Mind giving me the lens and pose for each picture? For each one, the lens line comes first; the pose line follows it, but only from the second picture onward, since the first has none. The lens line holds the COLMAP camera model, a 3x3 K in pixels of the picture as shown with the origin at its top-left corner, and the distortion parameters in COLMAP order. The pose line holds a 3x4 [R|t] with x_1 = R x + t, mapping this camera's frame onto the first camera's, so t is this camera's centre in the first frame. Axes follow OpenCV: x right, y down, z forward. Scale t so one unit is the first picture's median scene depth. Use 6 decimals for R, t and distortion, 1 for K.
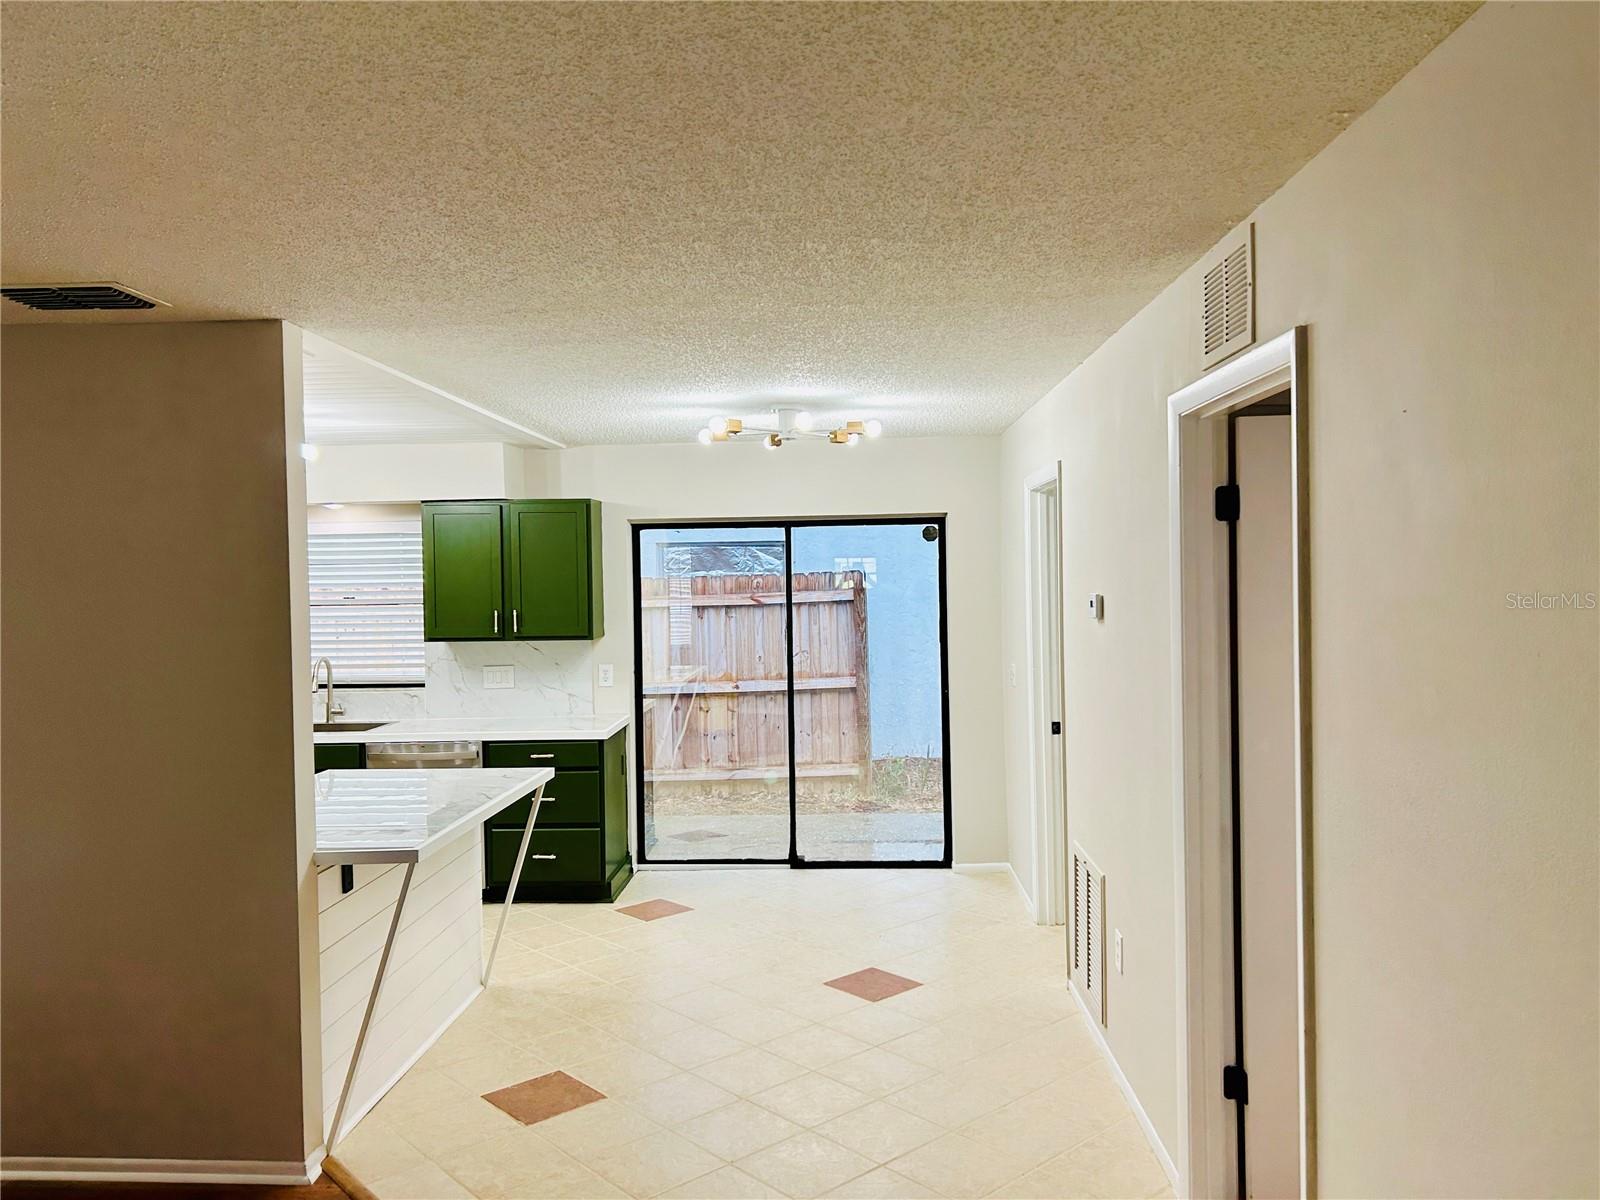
lens RADIAL K [[1203.8, 0, 809.3], [0, 1203.8, 591.1], [0, 0, 1]] dist [0.042525, -0.016651]
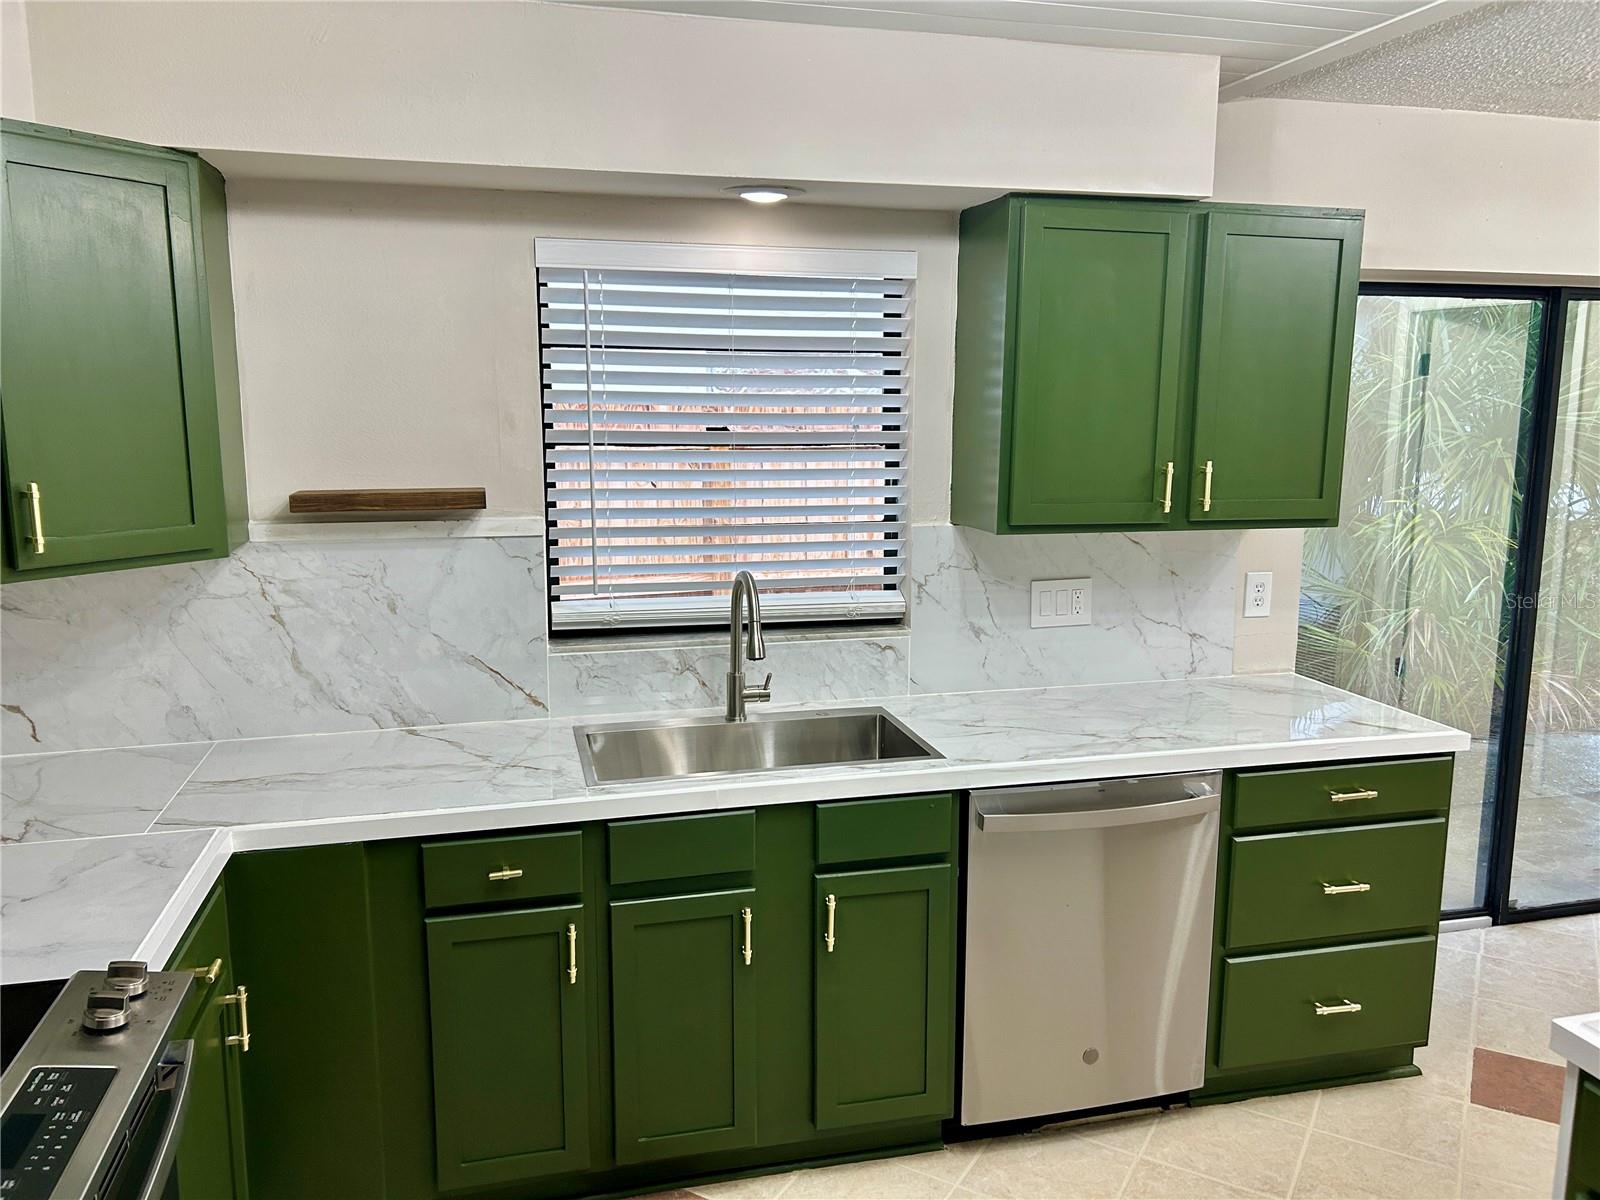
lens RADIAL K [[1203.8, 0, 795.0], [0, 1203.8, 600.3], [0, 0, 1]] dist [0.042525, -0.016651]
pose [[0.959418, -0.025459, 0.280835, -0.489565], [-0.015967, 0.989414, 0.144243, 0.004072], [-0.281534, -0.142873, 0.948855, 0.582902]]
